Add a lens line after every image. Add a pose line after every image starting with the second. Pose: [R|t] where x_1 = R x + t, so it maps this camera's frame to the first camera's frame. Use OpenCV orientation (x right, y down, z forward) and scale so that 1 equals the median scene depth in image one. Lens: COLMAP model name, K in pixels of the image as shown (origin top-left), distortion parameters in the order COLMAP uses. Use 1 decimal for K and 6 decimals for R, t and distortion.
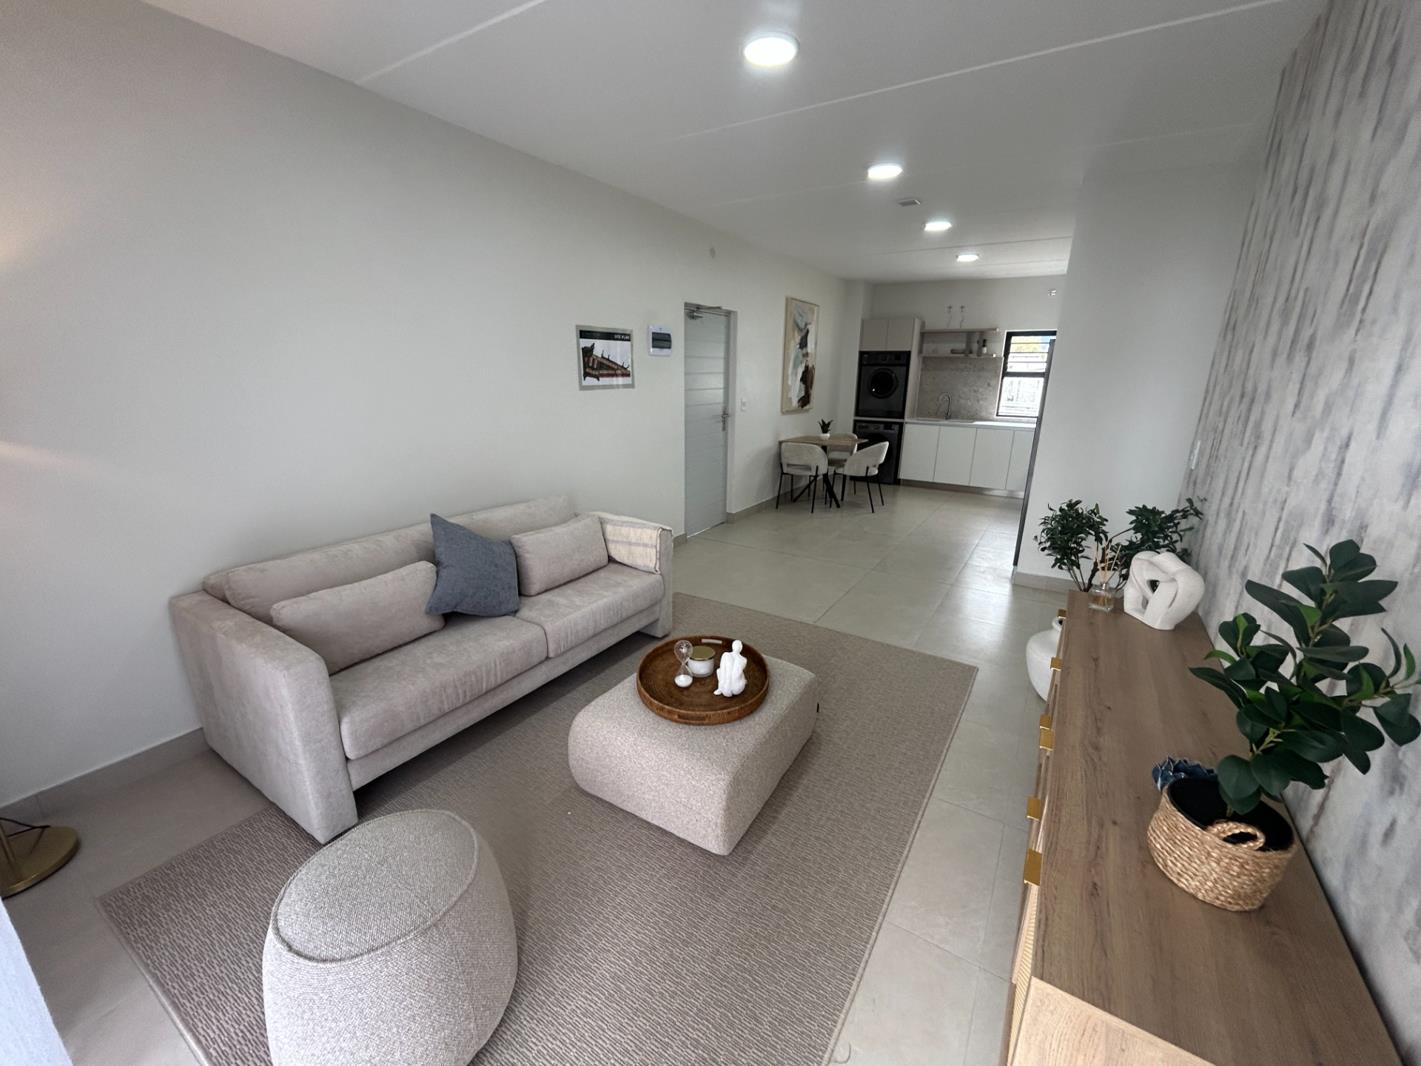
lens RADIAL K [[575.5, 0, 710.5], [0, 575.5, 533.0], [0, 0, 1]] dist [0.000377, -0.000259]
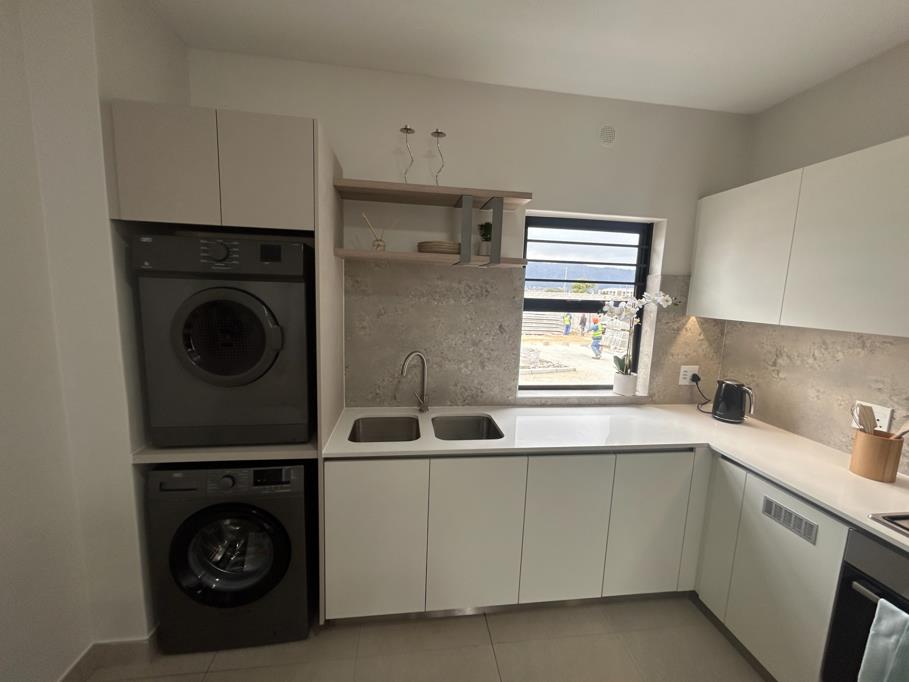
lens RADIAL K [[368.1, 0, 454.5], [0, 368.1, 341.0], [0, 0, 1]] dist [0.000377, -0.000259]
pose [[0.768034, -0.070530, 0.636513, 0.277201], [0.146662, 0.986873, -0.067614, -0.235665], [-0.623389, 0.145282, 0.768297, 0.812182]]
